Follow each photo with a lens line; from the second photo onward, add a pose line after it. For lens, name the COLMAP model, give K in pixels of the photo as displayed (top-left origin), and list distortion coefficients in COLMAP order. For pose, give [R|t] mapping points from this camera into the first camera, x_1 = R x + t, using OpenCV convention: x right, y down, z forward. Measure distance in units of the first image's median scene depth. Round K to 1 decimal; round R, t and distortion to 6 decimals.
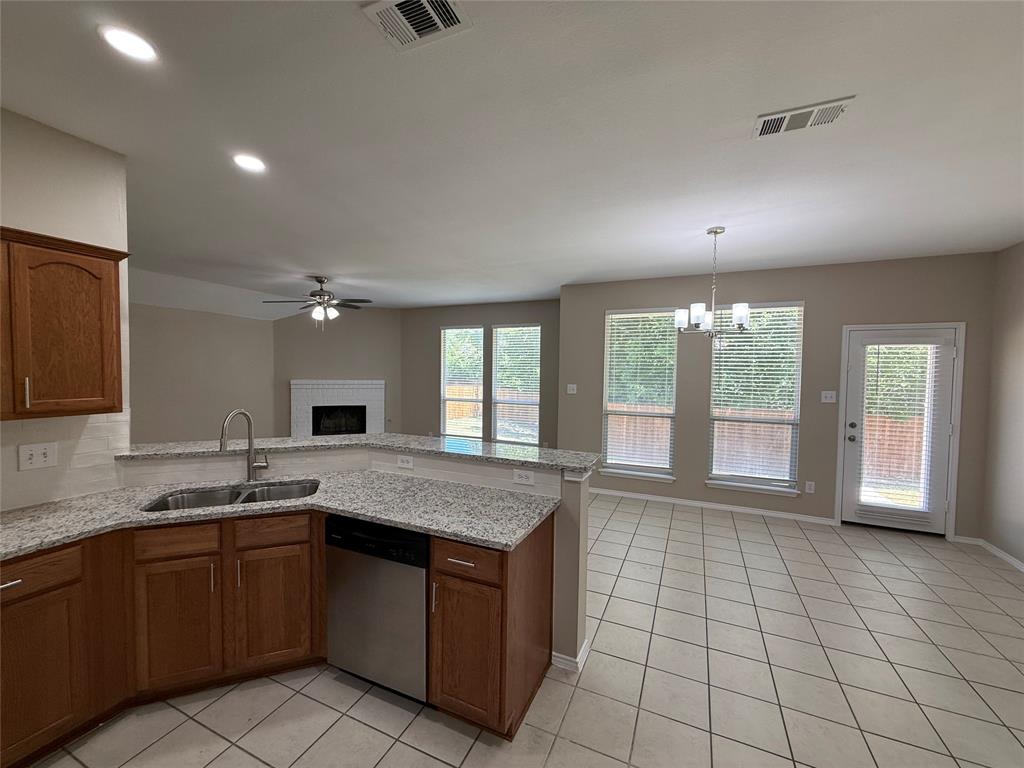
lens RADIAL K [[407.2, 0, 511.5], [0, 407.2, 386.4], [0, 0, 1]] dist [-0.000245, 0.000087]
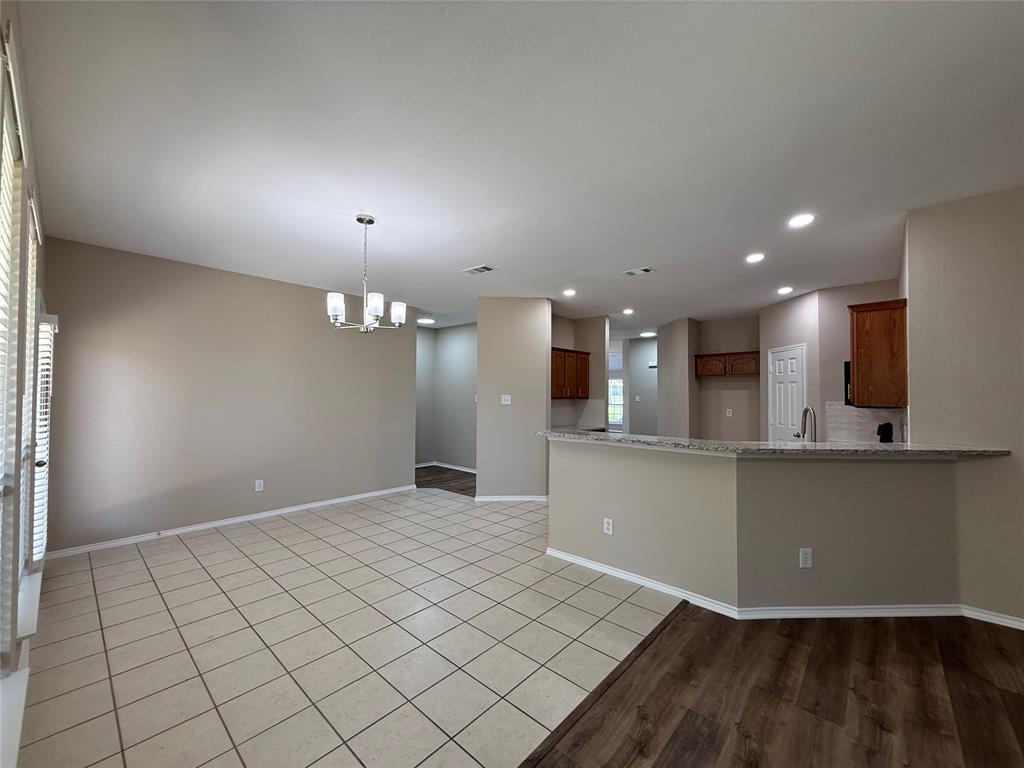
lens RADIAL K [[407.2, 0, 511.5], [0, 407.2, 386.4], [0, 0, 1]] dist [-0.000245, 0.000087]
pose [[-0.952143, -0.013663, 0.305348, -0.166817], [-0.007956, 0.999770, 0.019929, -0.028684], [-0.305550, 0.016546, -0.952032, 2.728068]]
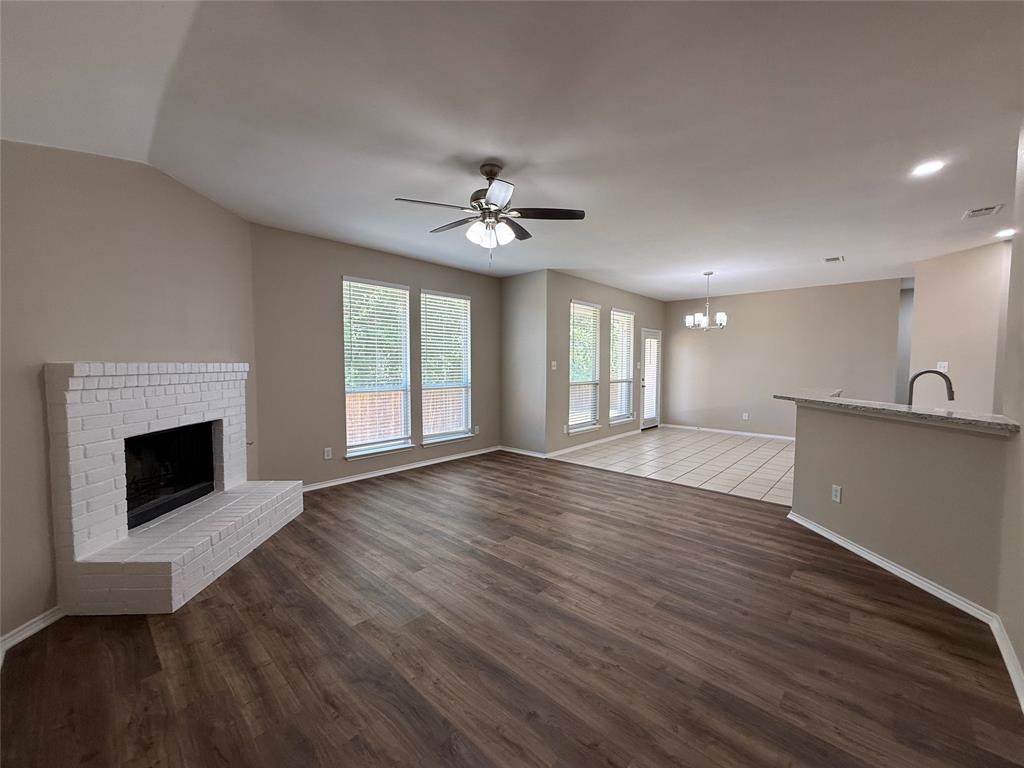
lens RADIAL K [[407.2, 0, 511.5], [0, 407.2, 386.4], [0, 0, 1]] dist [-0.000245, 0.000087]
pose [[0.313007, -0.064874, 0.947533, -2.396647], [0.036361, 0.997752, 0.056301, -0.009510], [-0.949055, 0.016831, 0.314662, 1.940429]]
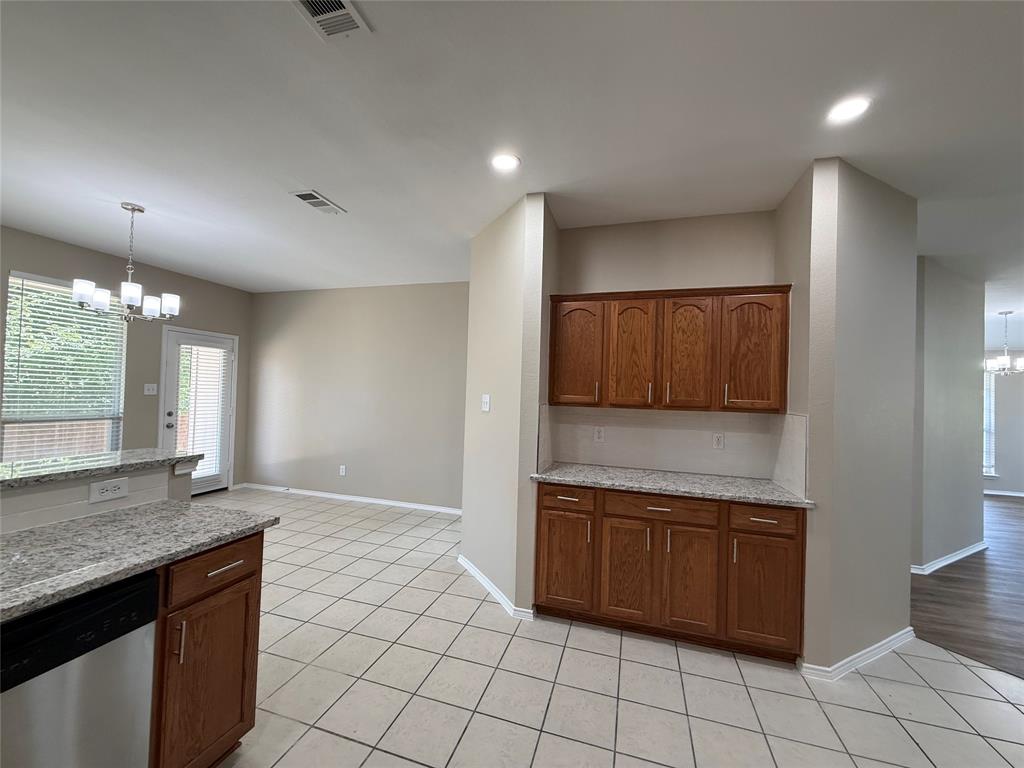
lens RADIAL K [[407.2, 0, 511.5], [0, 407.2, 386.4], [0, 0, 1]] dist [-0.000245, 0.000087]
pose [[-0.131871, -0.000458, 0.991267, -0.809649], [0.006114, 0.999980, 0.001275, 0.045576], [-0.991248, 0.006229, -0.131865, 0.406838]]
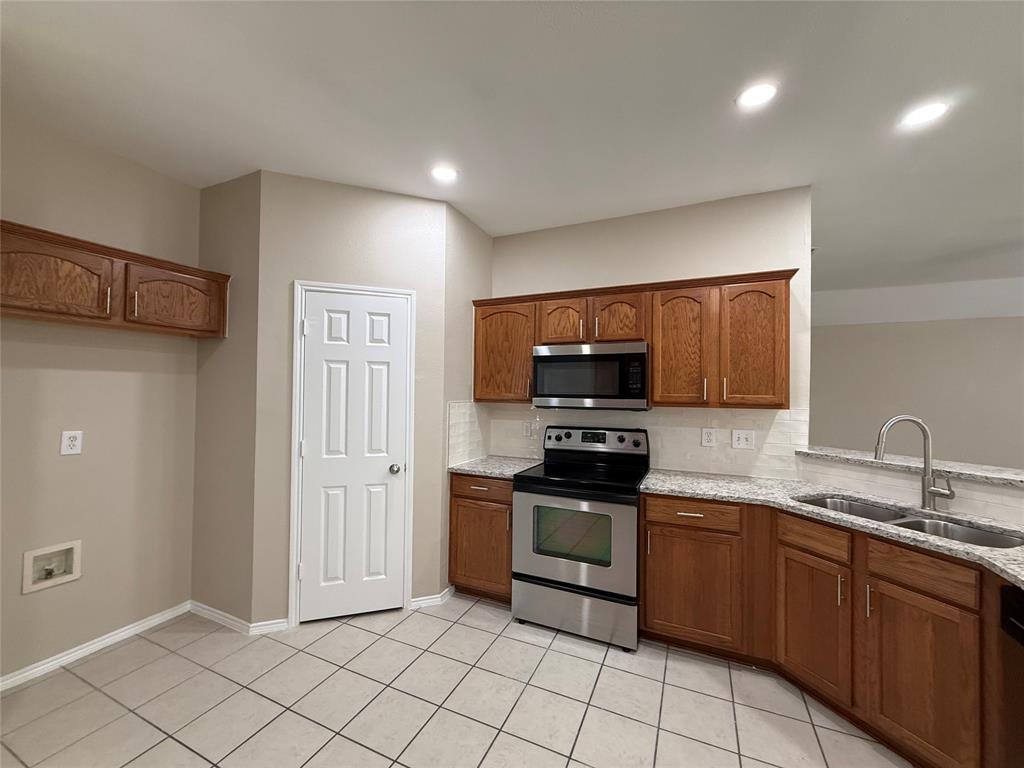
lens RADIAL K [[407.2, 0, 511.5], [0, 407.2, 386.4], [0, 0, 1]] dist [-0.000245, 0.000087]
pose [[-0.002249, -0.027437, -0.999621, 0.173166], [-0.051155, 0.998318, -0.027286, 0.065869], [0.998688, 0.051074, -0.003649, 0.213001]]
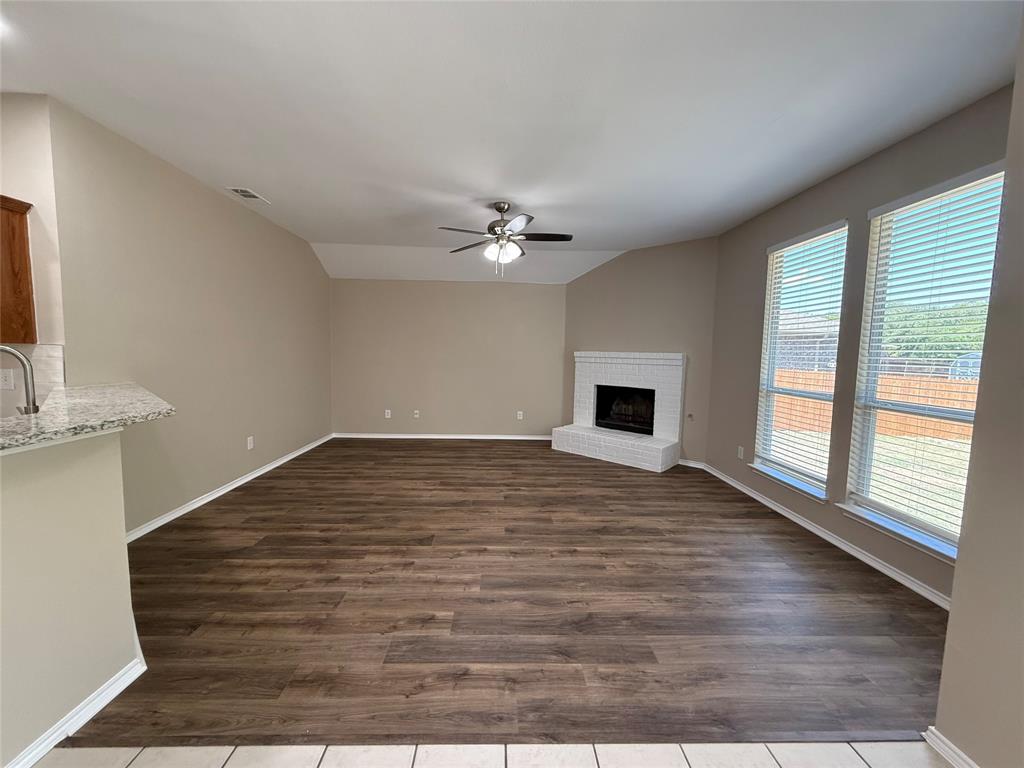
lens RADIAL K [[407.2, 0, 511.5], [0, 407.2, 386.4], [0, 0, 1]] dist [-0.000245, 0.000087]
pose [[0.441007, 0.071984, -0.894612, 0.539345], [-0.047129, 0.997261, 0.057011, 0.047503], [0.896266, 0.017020, 0.443191, 1.667821]]
